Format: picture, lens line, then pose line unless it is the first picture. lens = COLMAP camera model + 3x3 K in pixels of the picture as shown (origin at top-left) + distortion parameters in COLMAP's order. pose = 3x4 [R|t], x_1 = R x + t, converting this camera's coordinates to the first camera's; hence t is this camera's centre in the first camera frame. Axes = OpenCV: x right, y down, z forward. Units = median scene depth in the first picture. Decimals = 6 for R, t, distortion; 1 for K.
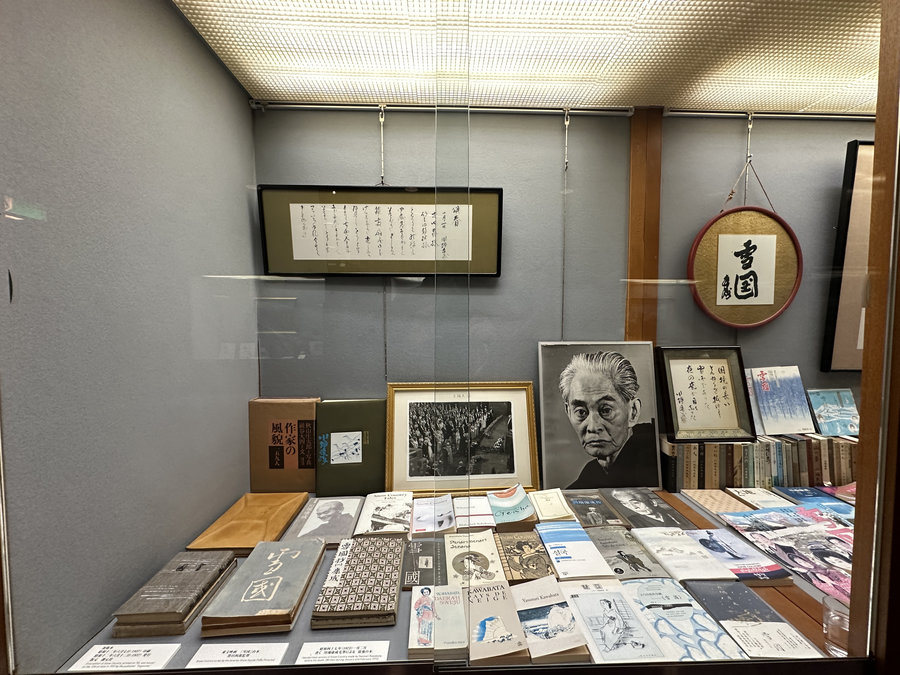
lens RADIAL K [[361.6, 0, 448.2], [0, 361.6, 334.5], [0, 0, 1]] dist [-0.001783, -0.000277]
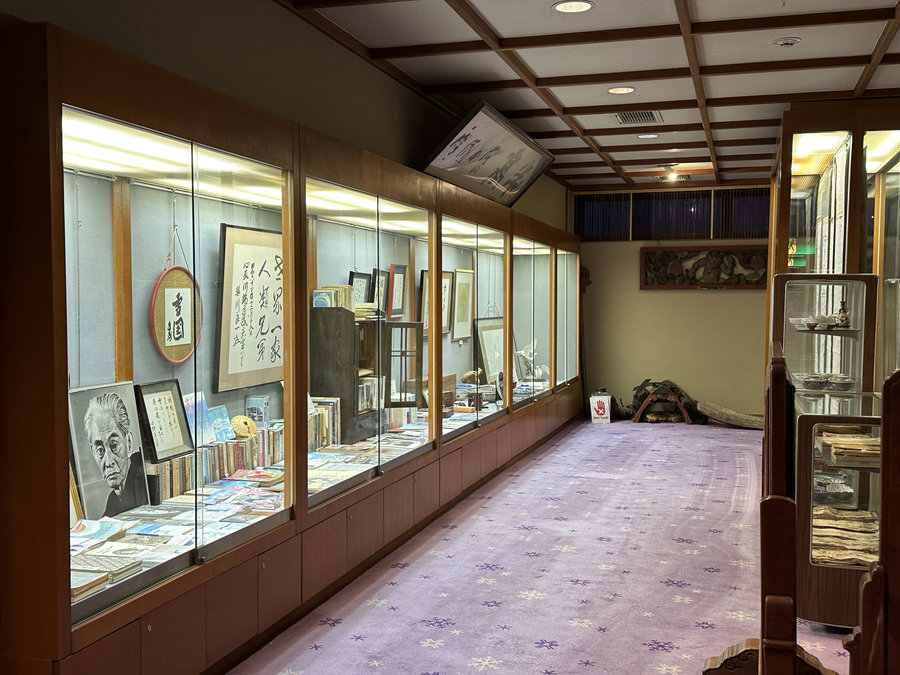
lens RADIAL K [[1015.3, 0, 449.3], [0, 1015.3, 339.0], [0, 0, 1]] dist [-0.012811, 0.000000]
pose [[0.316424, -0.040301, 0.947761, -2.171190], [0.046419, 0.998558, 0.026963, -0.153987], [-0.947481, 0.035462, 0.317839, -0.974926]]
